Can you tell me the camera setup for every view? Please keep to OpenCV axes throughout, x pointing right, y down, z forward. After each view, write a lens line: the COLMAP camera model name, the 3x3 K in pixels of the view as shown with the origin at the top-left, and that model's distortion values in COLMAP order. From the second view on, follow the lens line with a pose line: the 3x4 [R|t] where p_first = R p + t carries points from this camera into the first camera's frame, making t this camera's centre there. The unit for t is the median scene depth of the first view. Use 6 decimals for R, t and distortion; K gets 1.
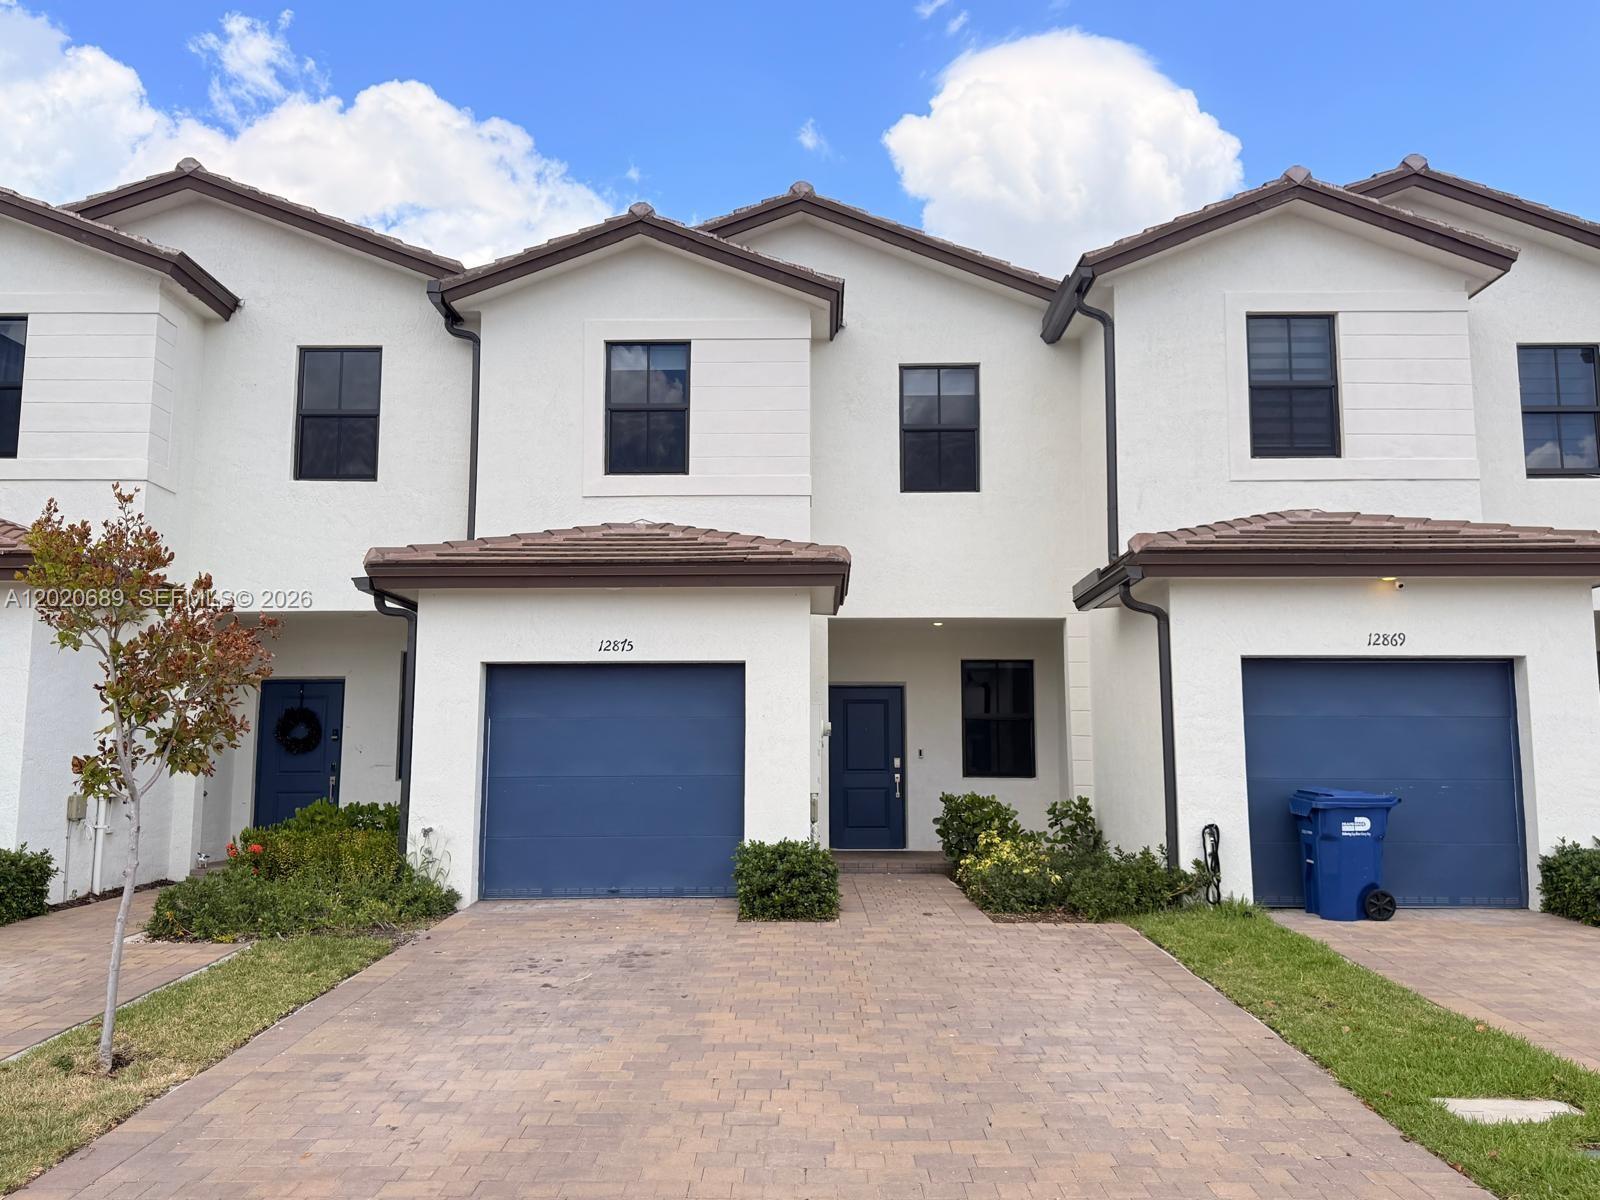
lens RADIAL K [[1124.2, 0, 799.3], [0, 1124.2, 606.0], [0, 0, 1]] dist [0.131998, -0.263971]
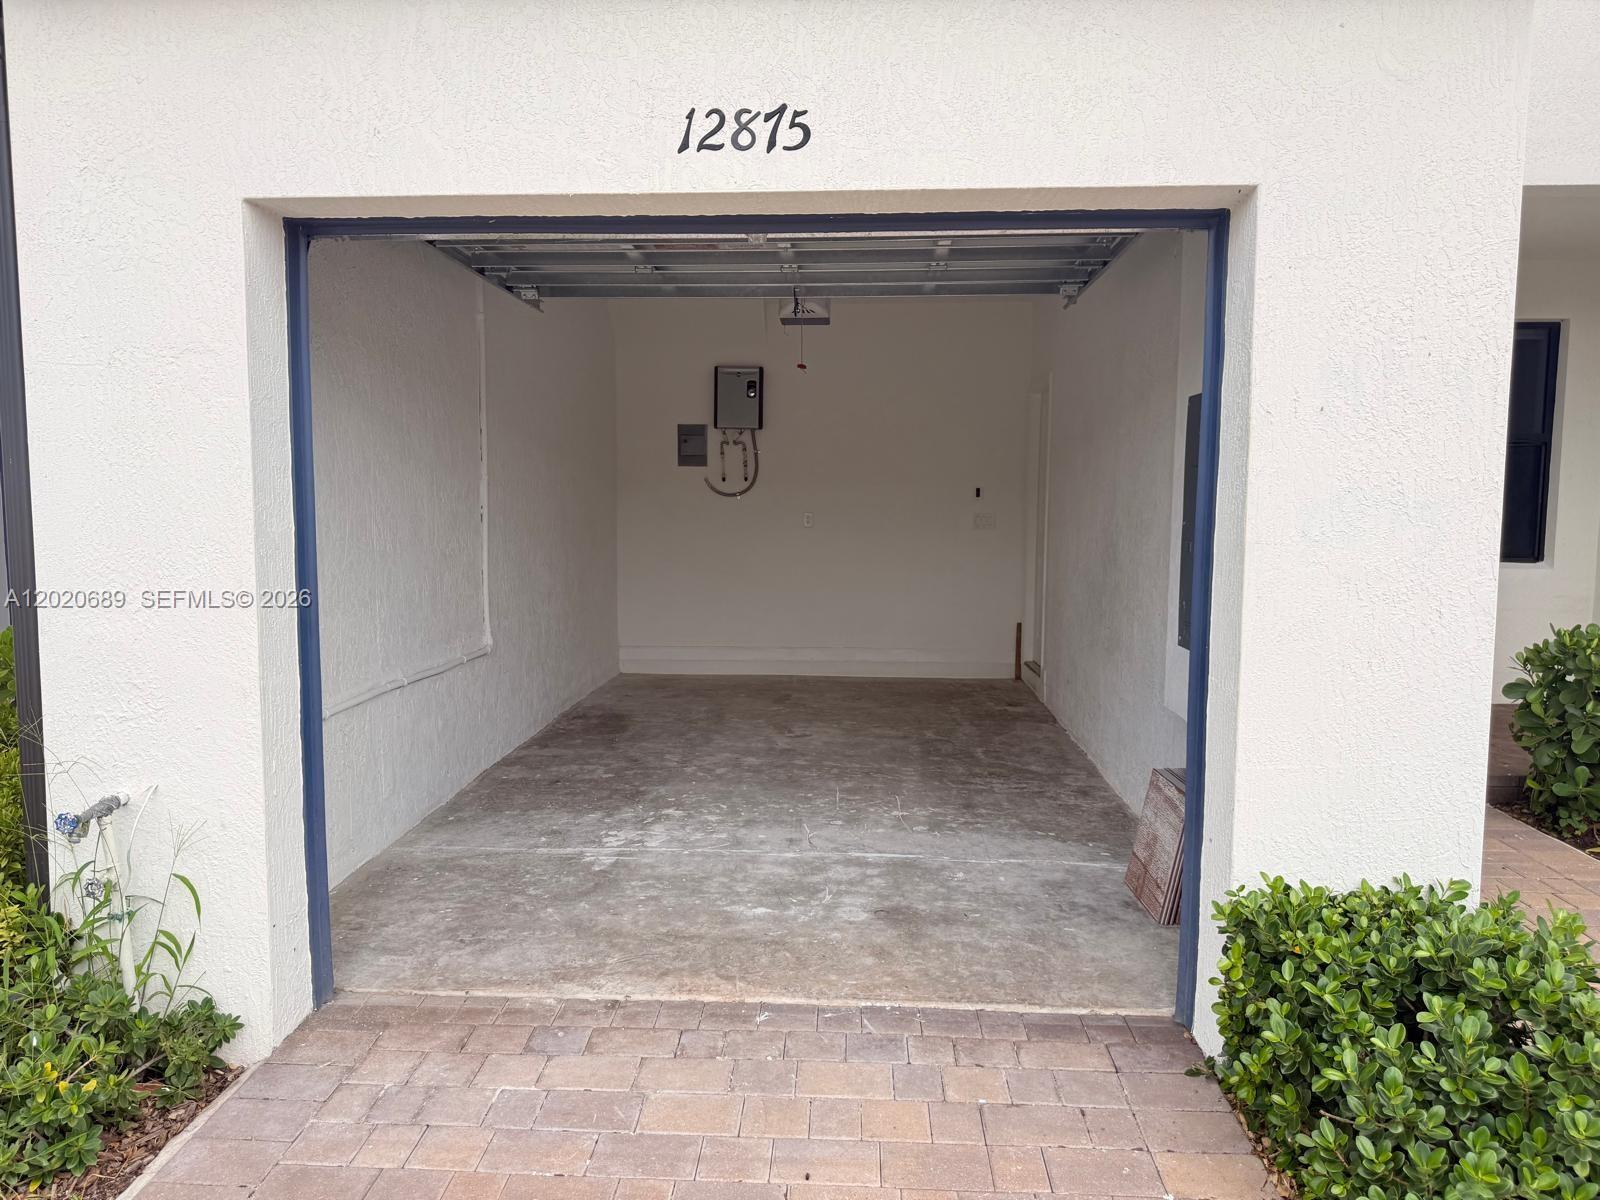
lens RADIAL K [[1124.2, 0, 799.3], [0, 1124.2, 606.0], [0, 0, 1]] dist [0.131998, -0.263971]
pose [[0.998530, 0.010288, -0.053215, -0.124920], [0.000938, 0.978394, 0.206746, 0.080730], [0.054192, -0.206492, 0.976946, 0.670072]]
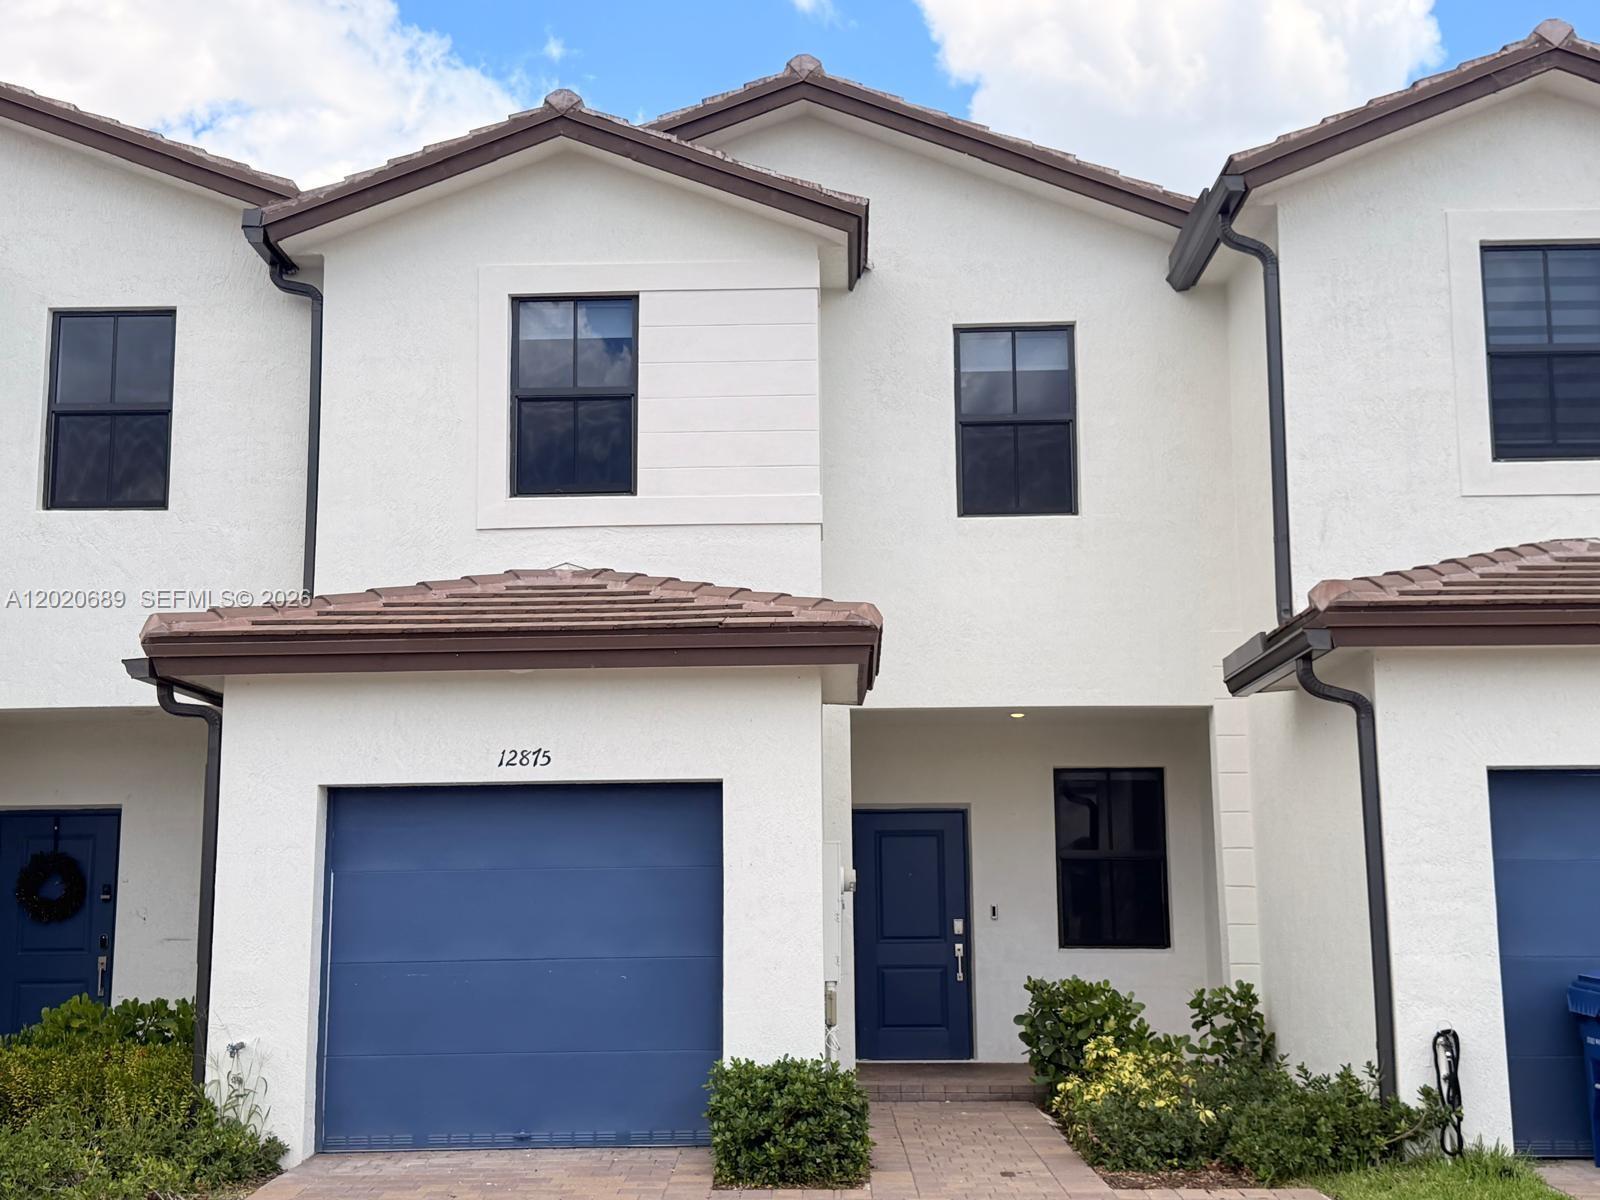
lens RADIAL K [[1650.9, 0, 794.2], [0, 1650.9, 627.1], [0, 0, 1]] dist [0.124665, -0.251670]
pose [[0.999882, -0.010137, -0.011528, 0.005131], [0.009792, 0.999514, -0.029605, -0.010037], [0.011823, 0.029489, 0.999495, 0.036636]]
